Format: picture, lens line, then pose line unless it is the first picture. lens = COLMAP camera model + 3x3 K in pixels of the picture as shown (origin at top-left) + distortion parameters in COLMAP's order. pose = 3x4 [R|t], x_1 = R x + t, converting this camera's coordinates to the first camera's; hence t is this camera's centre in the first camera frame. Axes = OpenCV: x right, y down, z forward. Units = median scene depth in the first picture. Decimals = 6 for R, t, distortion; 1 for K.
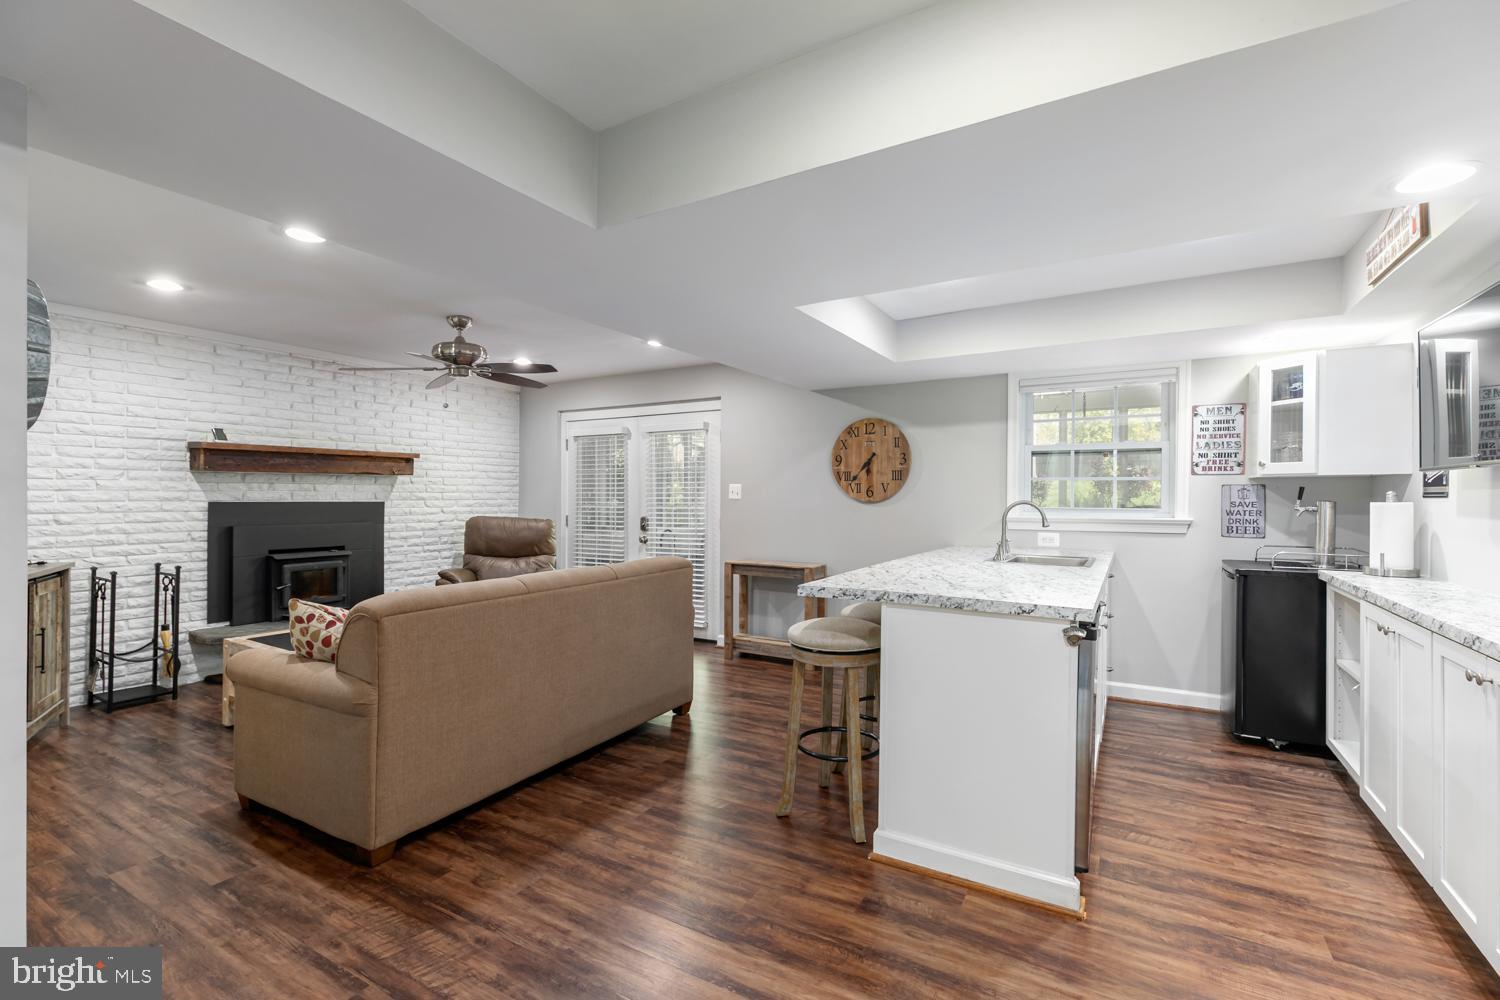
lens RADIAL K [[669.0, 0, 747.4], [0, 669.0, 496.3], [0, 0, 1]] dist [-0.001628, -0.000592]
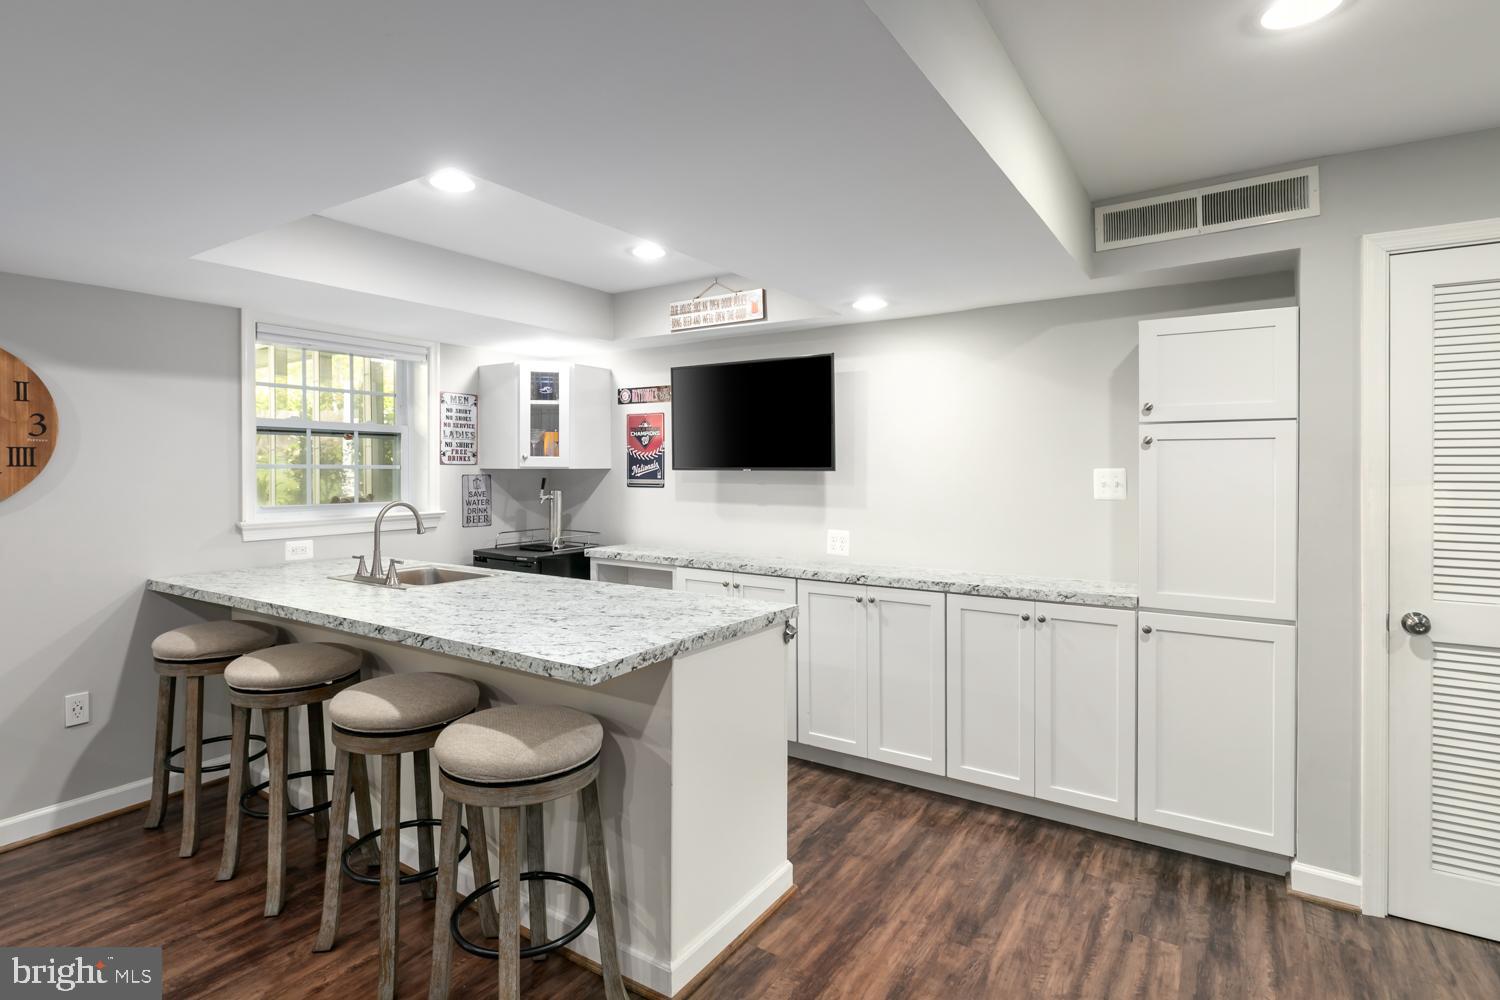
lens RADIAL K [[753.3, 0, 727.0], [0, 753.3, 471.6], [0, 0, 1]] dist [-0.001581, -0.000253]
pose [[0.062544, -0.008651, 0.998005, -0.389735], [-0.001498, 0.999960, 0.008762, -0.033186], [-0.998041, -0.002043, 0.062528, 0.551320]]
